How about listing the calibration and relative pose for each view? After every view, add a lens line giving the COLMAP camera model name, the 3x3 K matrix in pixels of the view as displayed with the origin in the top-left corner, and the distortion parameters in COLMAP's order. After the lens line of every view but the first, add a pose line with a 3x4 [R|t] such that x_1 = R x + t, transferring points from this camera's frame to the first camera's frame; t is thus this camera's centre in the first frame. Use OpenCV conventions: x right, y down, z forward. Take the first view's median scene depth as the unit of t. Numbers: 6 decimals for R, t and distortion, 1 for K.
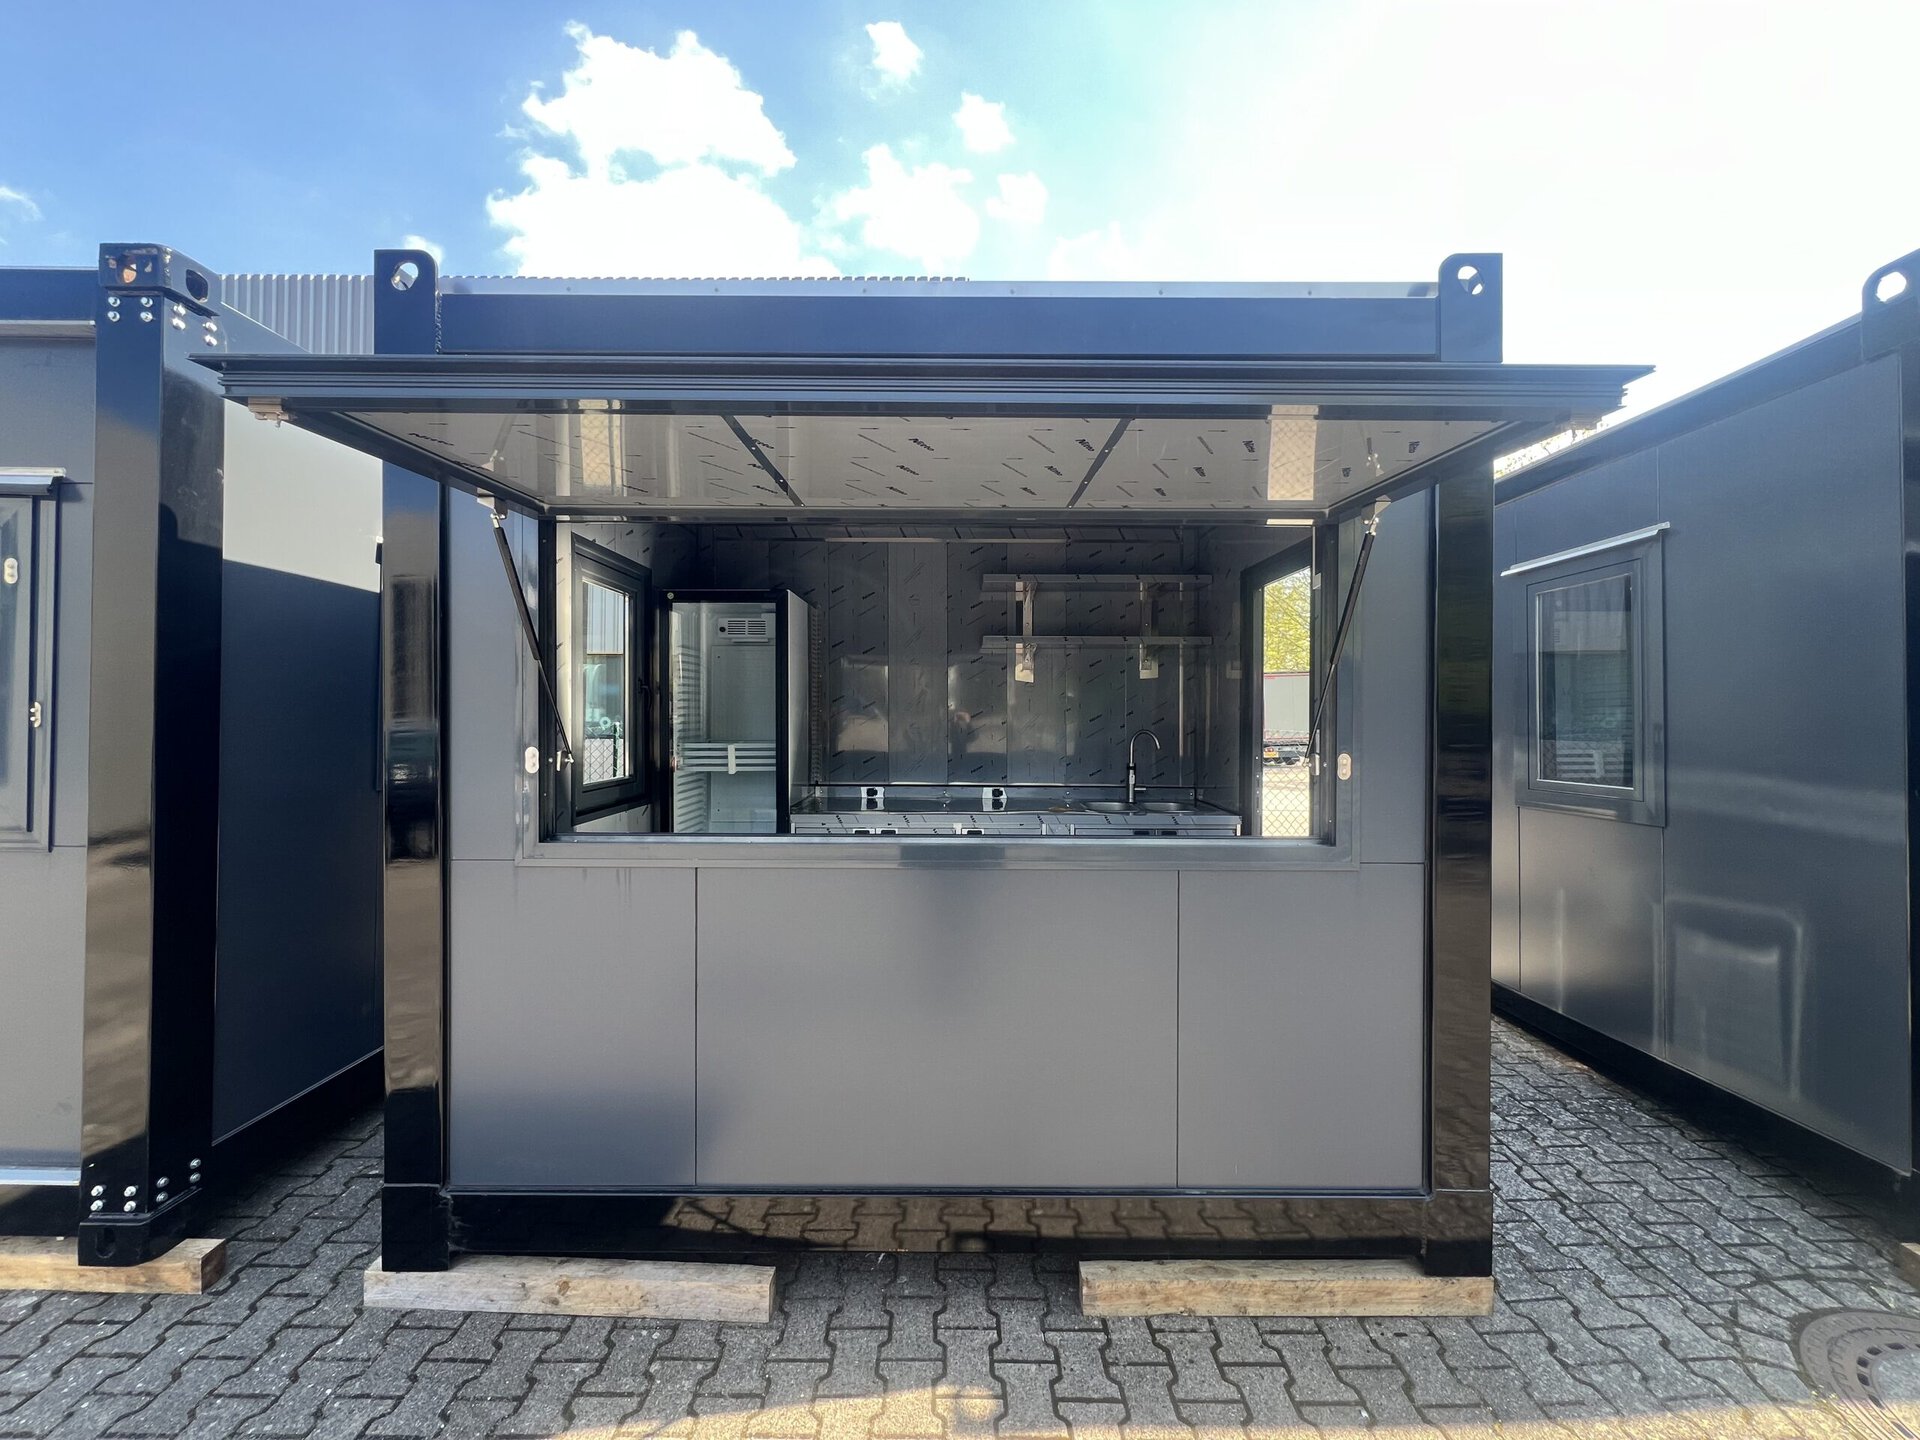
lens RADIAL K [[773.1, 0, 960.0], [0, 773.1, 720.0], [0, 0, 1]] dist [0.002123, -0.000152]
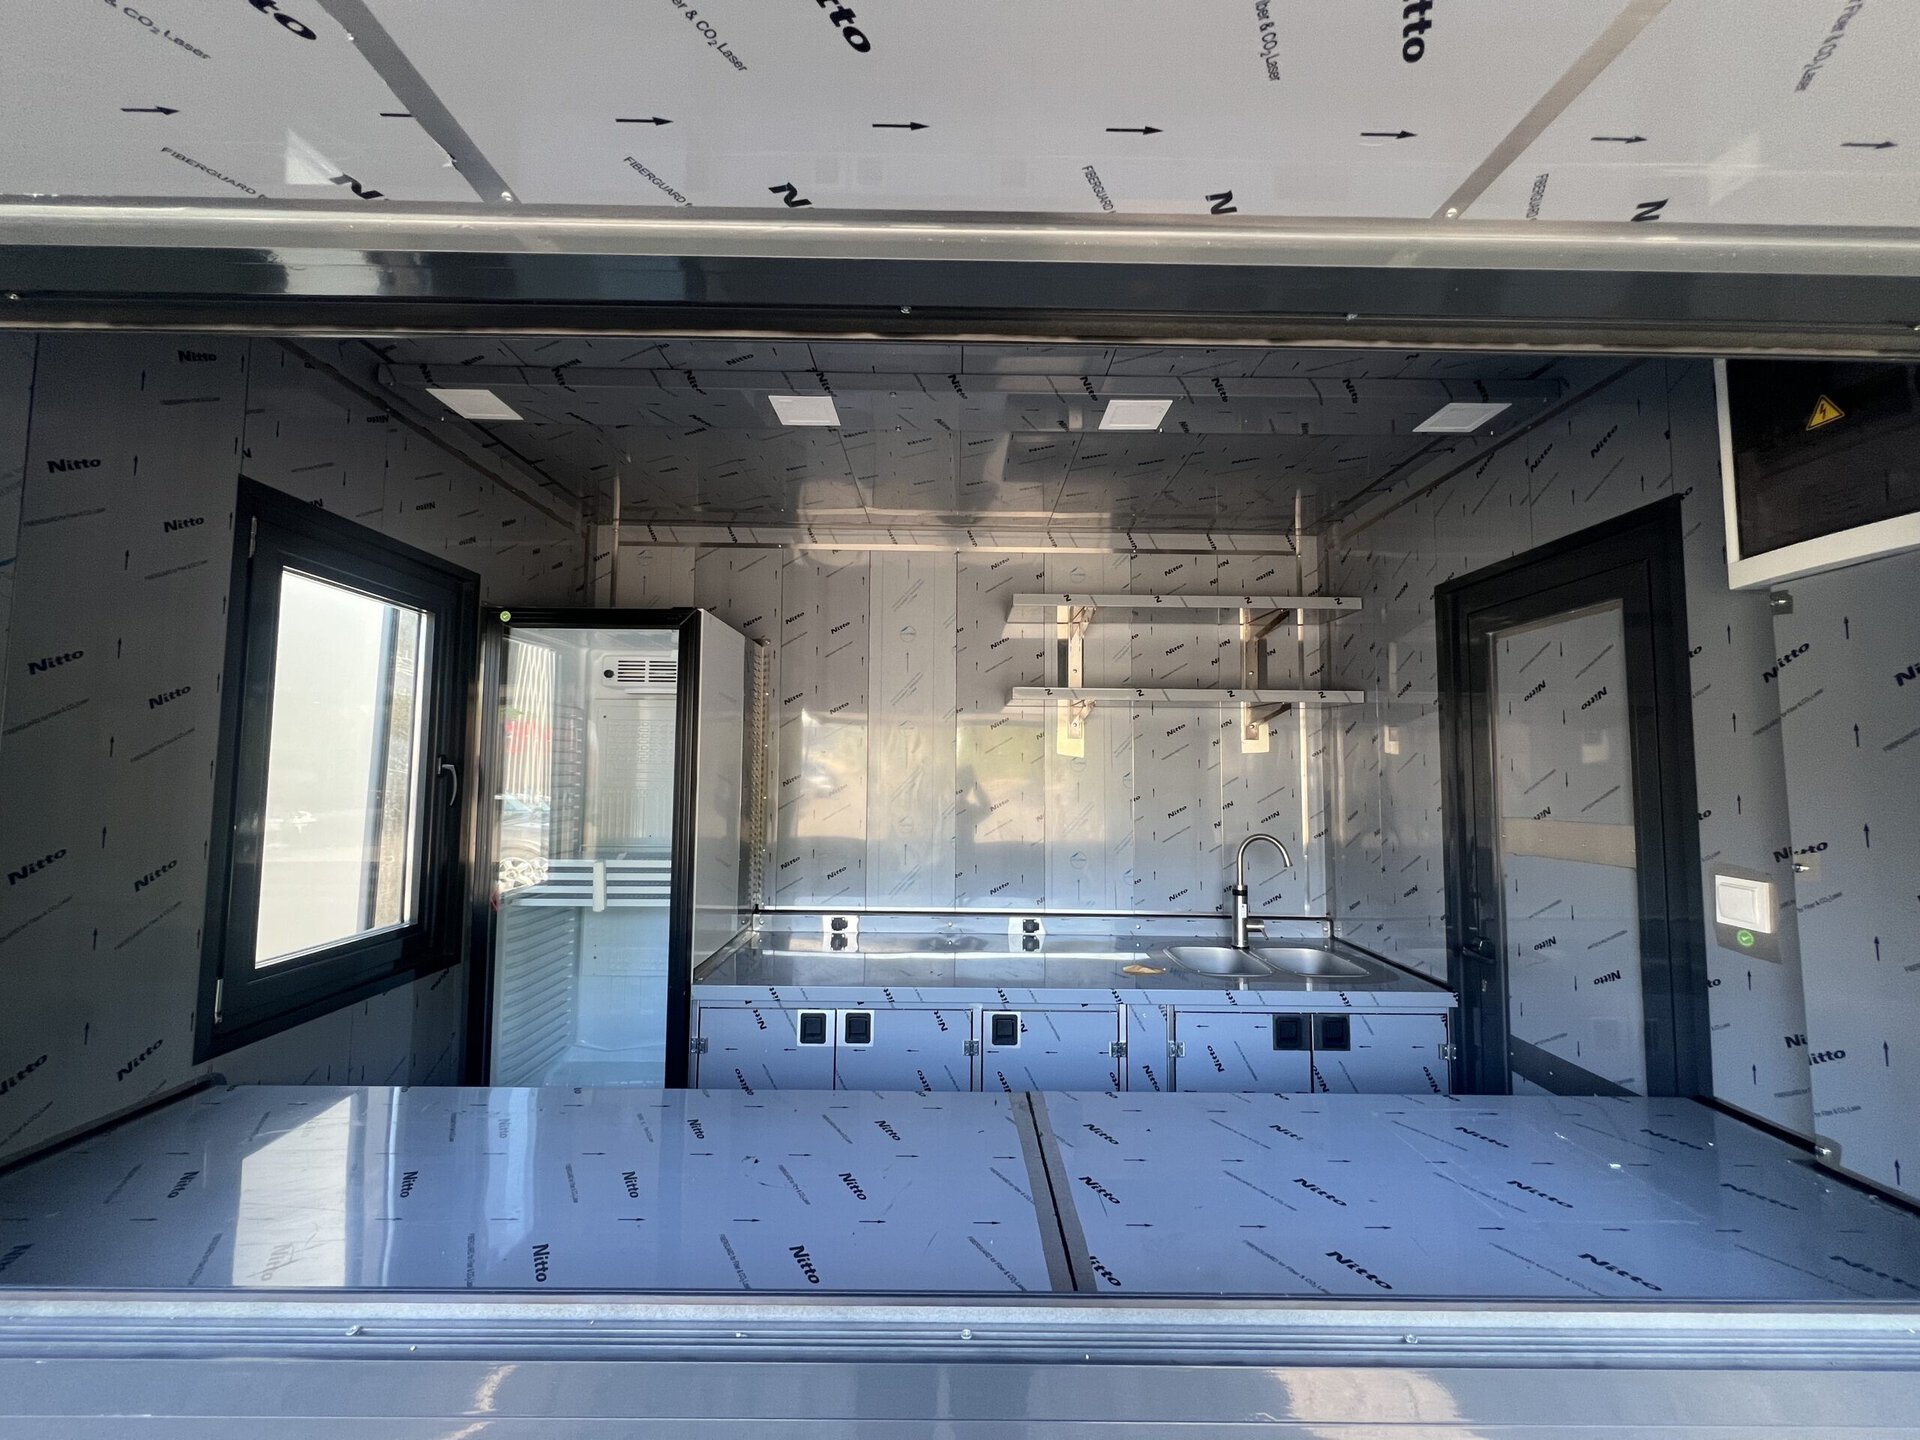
lens RADIAL K [[773.1, 0, 960.0], [0, 773.1, 720.0], [0, 0, 1]] dist [0.002123, -0.000152]
pose [[0.999972, 0.007188, 0.001902, -0.014279], [-0.007015, 0.996830, -0.079246, -0.027651], [-0.002466, 0.079231, 0.996853, 0.333835]]
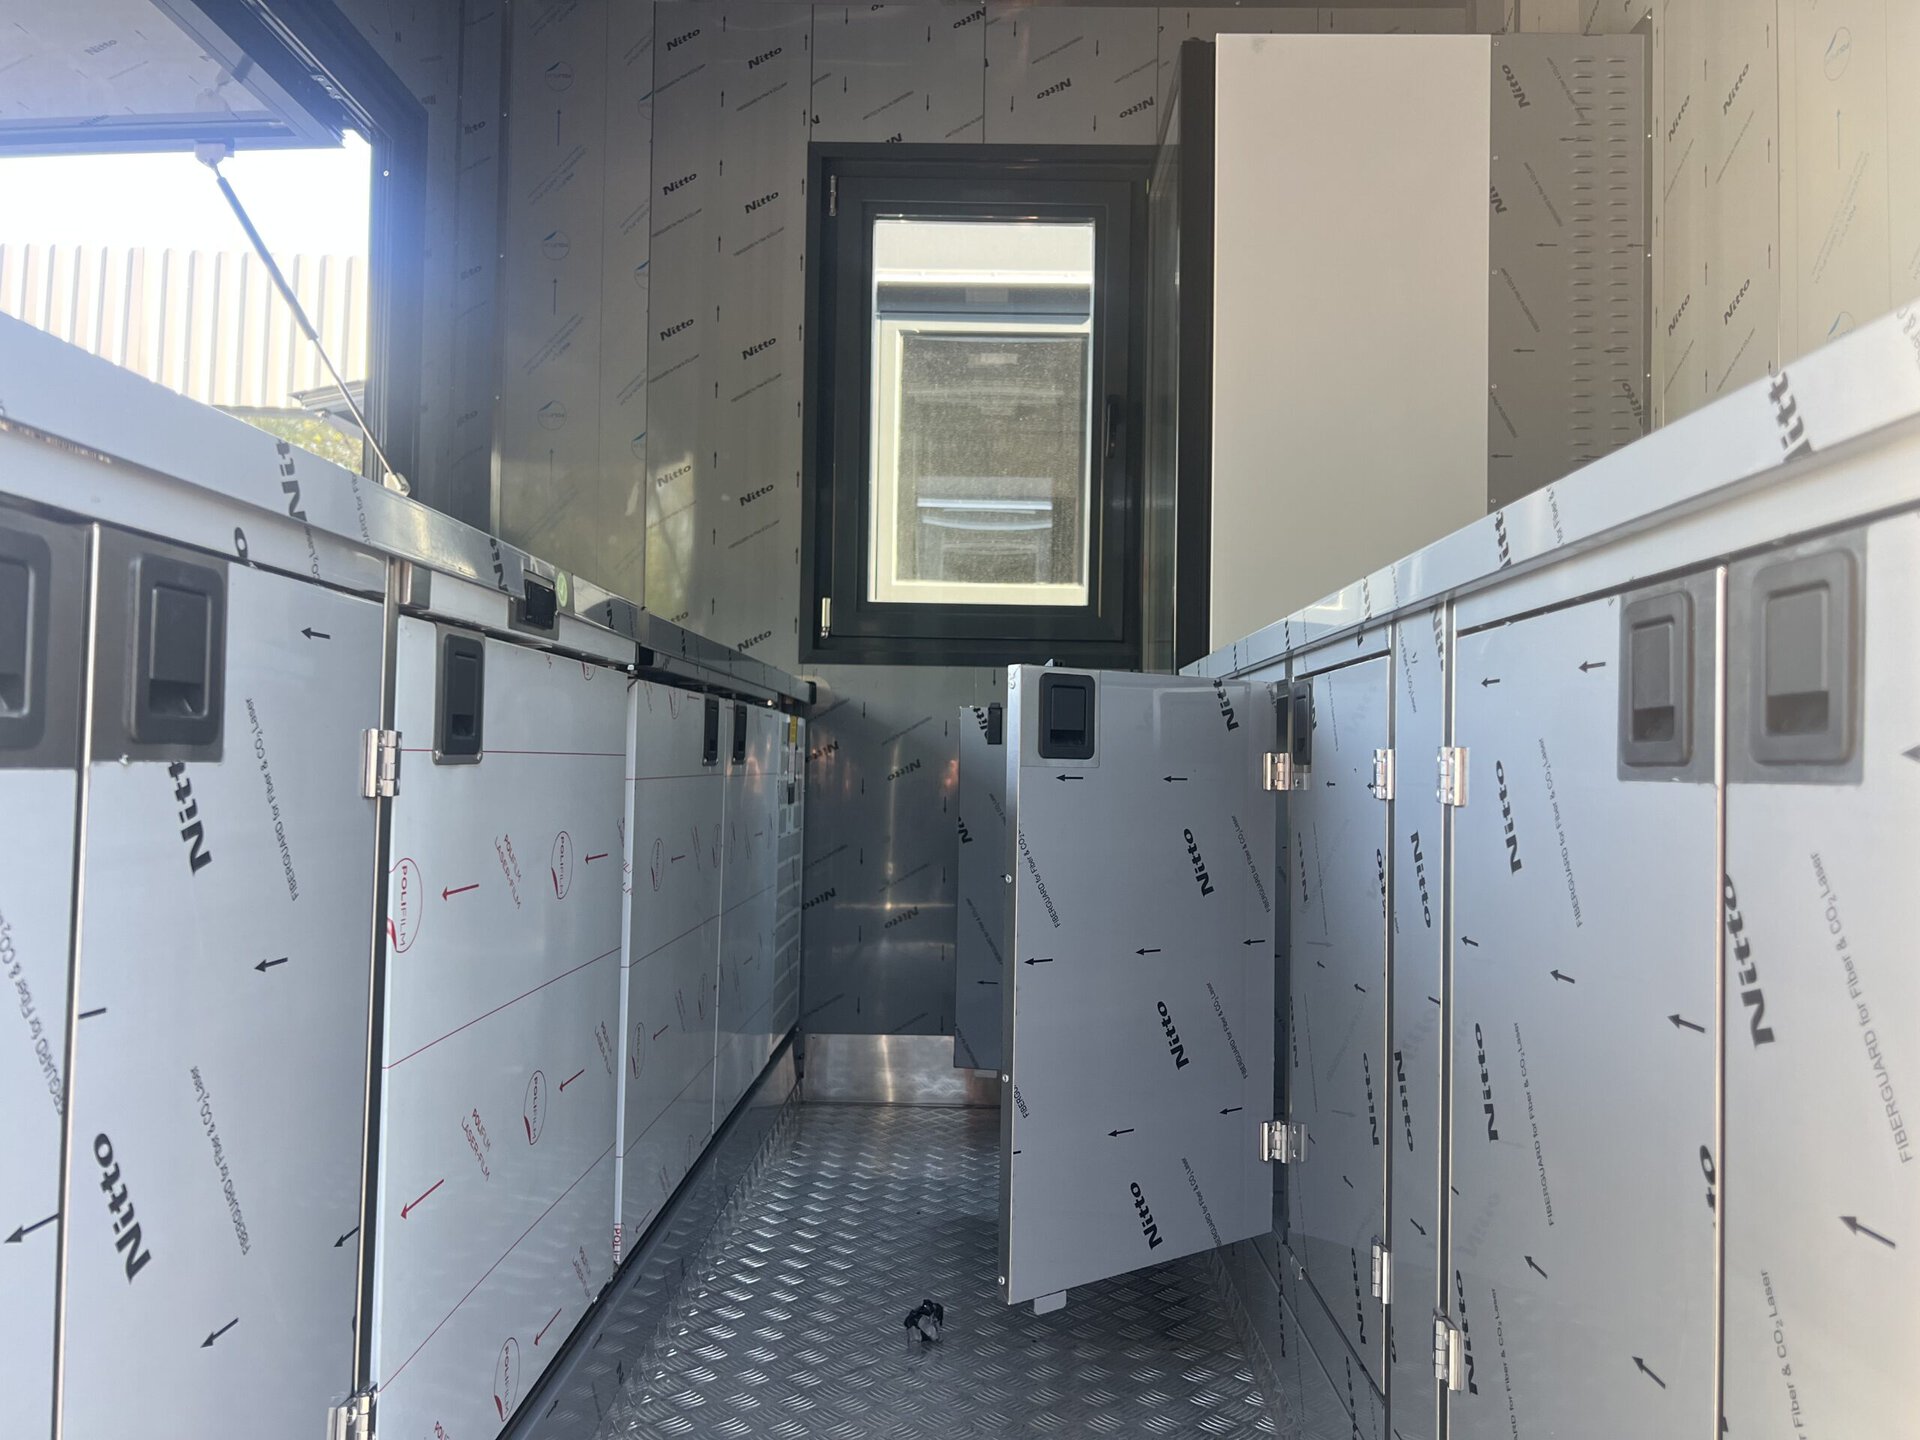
lens RADIAL K [[1450.4, 0, 973.9], [0, 1450.4, 720.5], [0, 0, 1]] dist [0.046278, -0.043564]
pose [[-0.014127, -0.035462, -0.999271, 0.362151], [-0.024918, 0.999073, -0.035102, 0.141508], [0.999590, 0.024404, -0.014998, 0.763362]]
